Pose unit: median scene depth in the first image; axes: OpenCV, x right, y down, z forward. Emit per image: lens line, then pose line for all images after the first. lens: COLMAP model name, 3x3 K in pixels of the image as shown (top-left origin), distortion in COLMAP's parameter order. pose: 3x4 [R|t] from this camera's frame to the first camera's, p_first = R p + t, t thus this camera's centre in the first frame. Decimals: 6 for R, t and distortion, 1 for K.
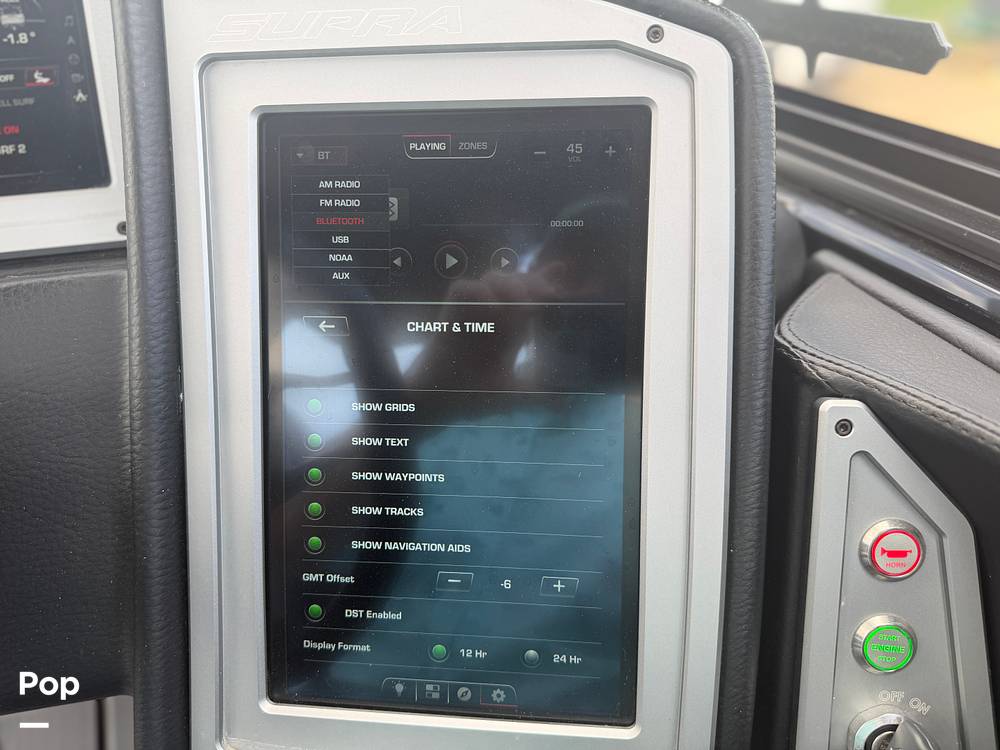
lens RADIAL K [[732.2, 0, 507.1], [0, 732.2, 370.0], [0, 0, 1]] dist [-0.002760, -0.022838]
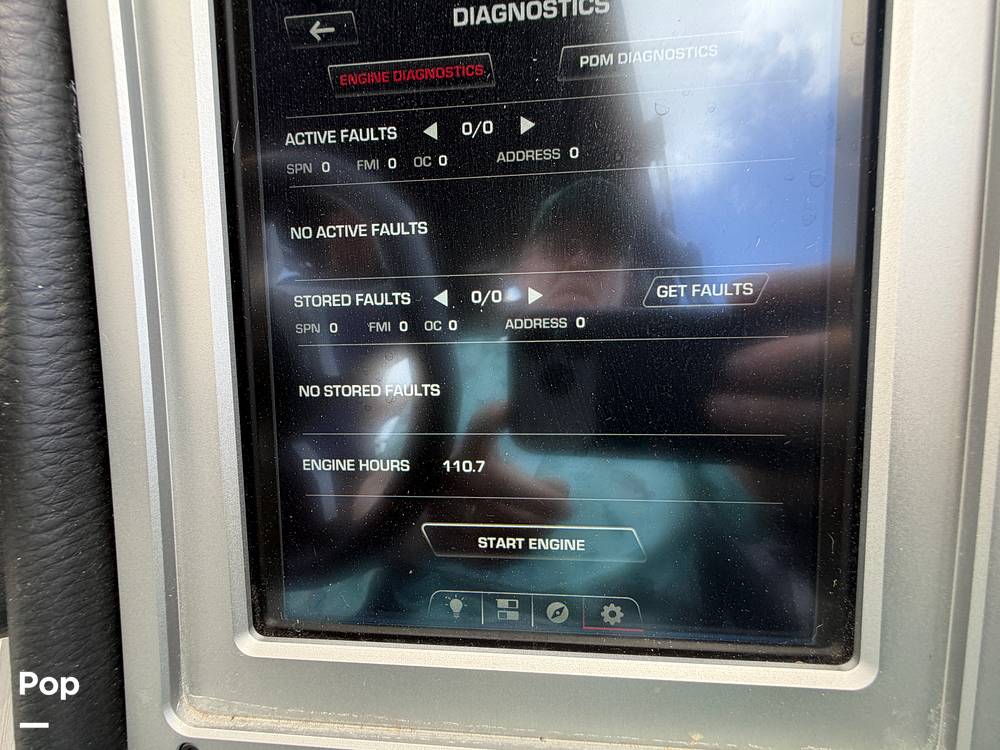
lens RADIAL K [[407.4, 0, 498.5], [0, 407.4, 377.0], [0, 0, 1]] dist [0.002303, -0.000427]
pose [[0.999549, -0.029057, 0.007524, -0.112073], [0.029060, 0.999578, -0.000363, 0.245330], [-0.007510, 0.000581, 0.999972, 0.670747]]
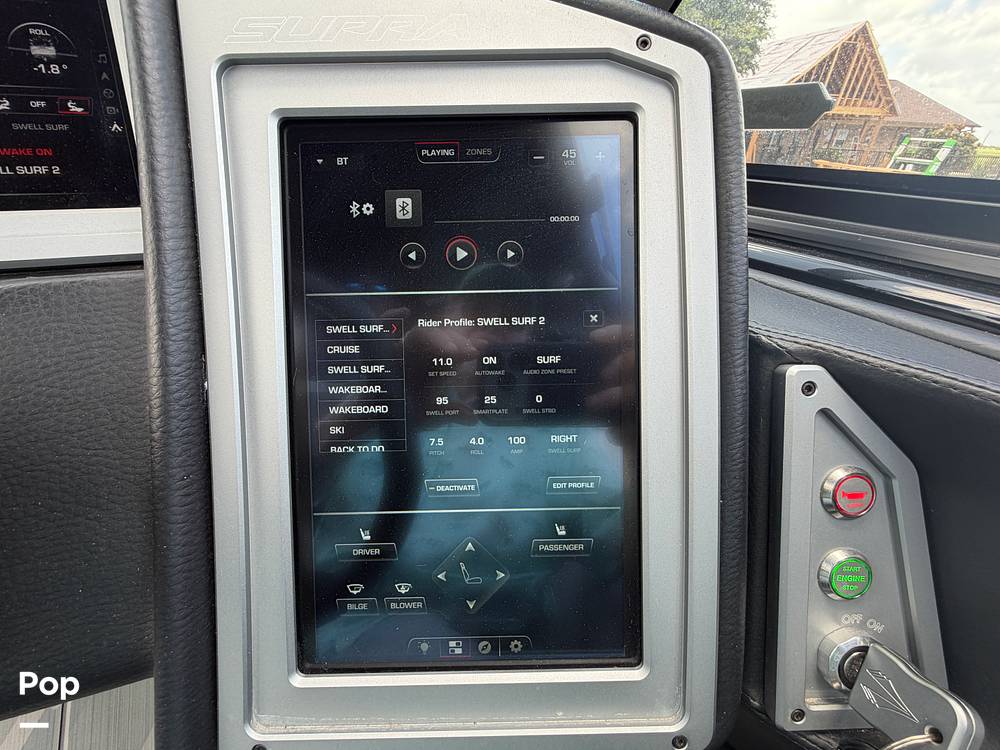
lens RADIAL K [[407.4, 0, 492.9], [0, 407.4, 376.3], [0, 0, 1]] dist [0.002303, -0.000427]
pose [[0.994120, -0.032582, 0.103269, -0.100559], [0.036938, 0.998494, -0.040557, 0.063865], [-0.101792, 0.044133, 0.993826, 0.387475]]
